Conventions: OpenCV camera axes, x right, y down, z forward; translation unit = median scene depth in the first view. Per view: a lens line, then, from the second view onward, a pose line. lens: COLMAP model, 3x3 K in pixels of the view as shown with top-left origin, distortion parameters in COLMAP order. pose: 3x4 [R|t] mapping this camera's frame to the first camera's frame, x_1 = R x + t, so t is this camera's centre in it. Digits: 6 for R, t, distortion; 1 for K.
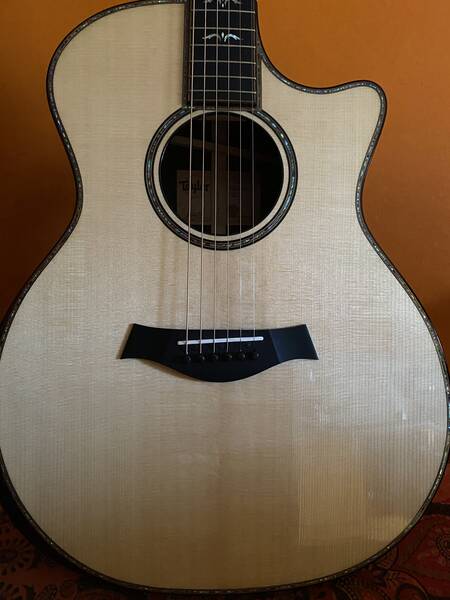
lens RADIAL K [[446.0, 0, 217.5], [0, 446.0, 314.7], [0, 0, 1]] dist [-0.003815, -0.008415]
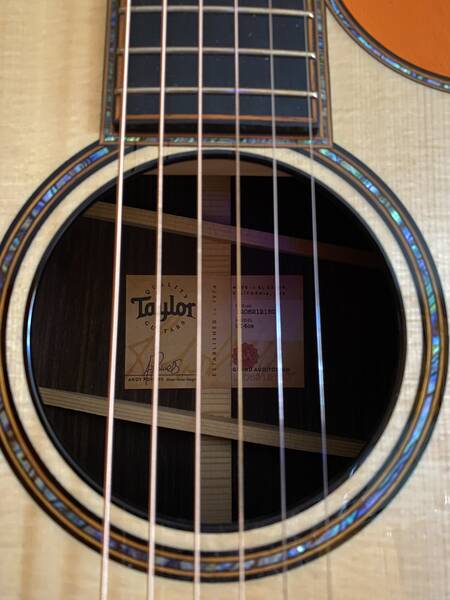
lens RADIAL K [[464.7, 0, 225.0], [0, 464.7, 300.0], [0, 0, 1]] dist [0.074986, -0.076540]
pose [[0.999935, -0.009388, -0.006439, 0.016829], [0.008594, 0.993460, -0.113856, -0.301638], [0.007466, 0.113793, 0.993476, 0.657772]]
